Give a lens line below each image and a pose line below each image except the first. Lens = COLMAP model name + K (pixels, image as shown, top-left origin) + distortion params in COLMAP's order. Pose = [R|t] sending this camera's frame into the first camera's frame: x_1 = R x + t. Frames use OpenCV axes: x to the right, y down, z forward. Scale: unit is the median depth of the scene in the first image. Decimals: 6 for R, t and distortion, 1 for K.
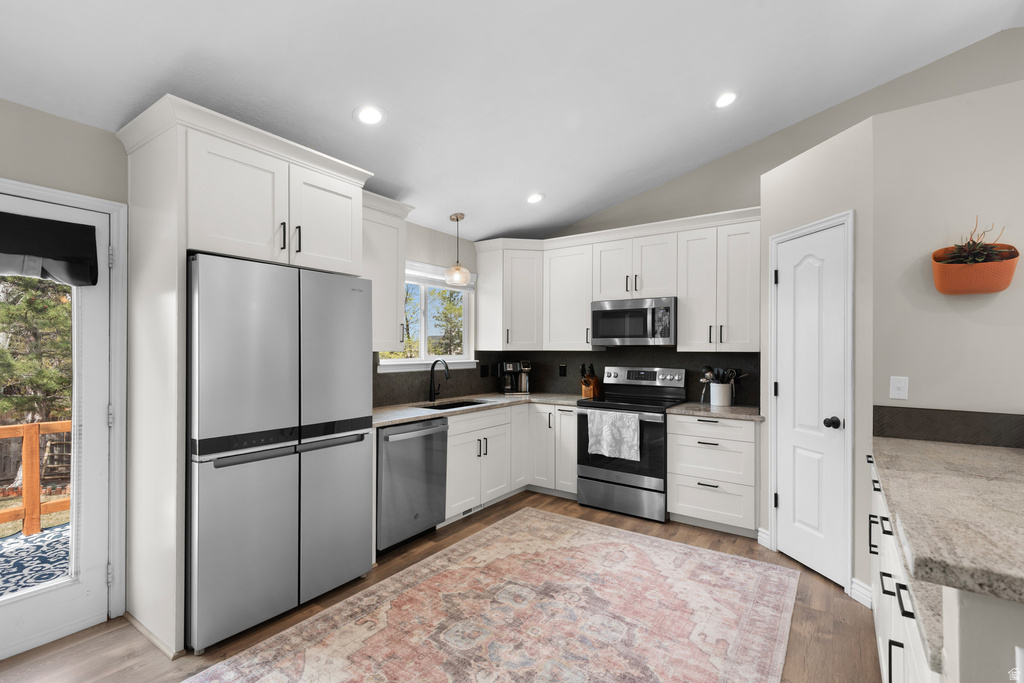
lens RADIAL K [[463.2, 0, 516.1], [0, 463.2, 349.9], [0, 0, 1]] dist [0.014570, -0.005075]
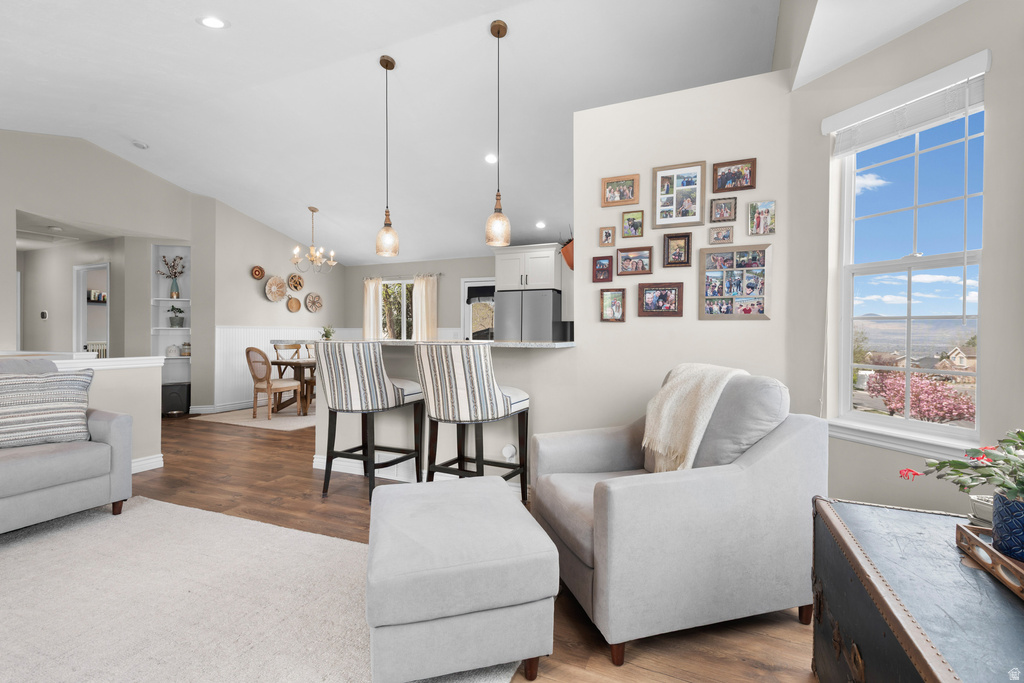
lens RADIAL K [[463.2, 0, 511.8], [0, 463.2, 339.1], [0, 0, 1]] dist [0.014570, -0.005075]
pose [[0.179863, 0.007630, -0.983662, 2.266144], [-0.005133, 0.999964, 0.006818, 0.094474], [0.983678, 0.003822, 0.179896, 0.433236]]
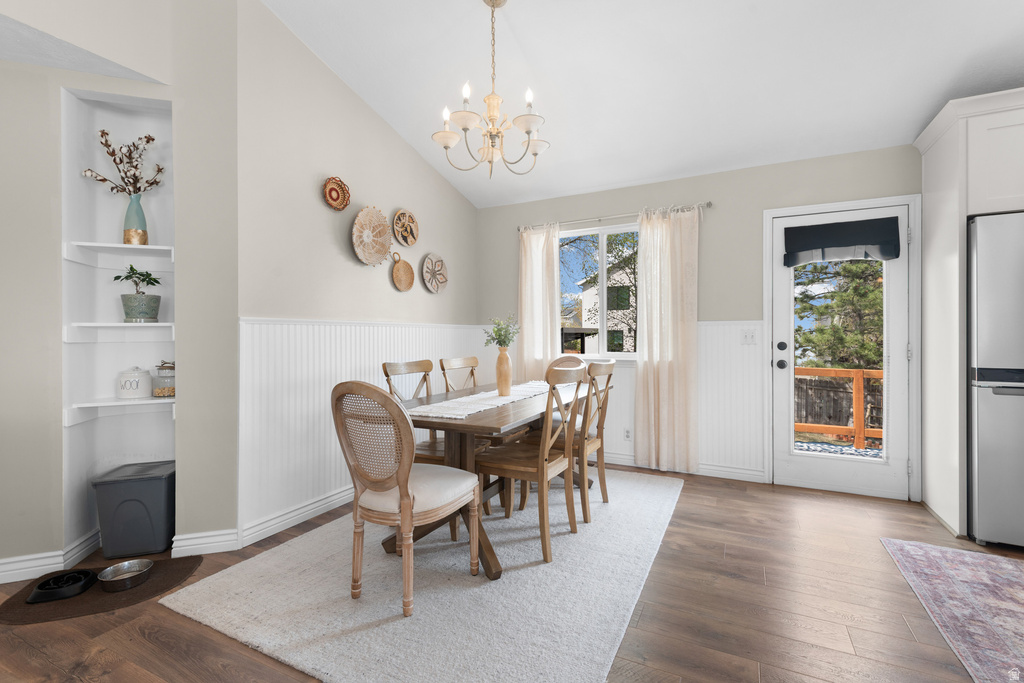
lens RADIAL K [[463.2, 0, 512.0], [0, 463.2, 339.2], [0, 0, 1]] dist [0.014570, -0.005075]
pose [[0.132166, 0.000665, -0.991227, 0.335444], [0.005099, 0.999986, 0.001351, 0.095808], [0.991215, -0.005233, 0.132160, -0.336545]]
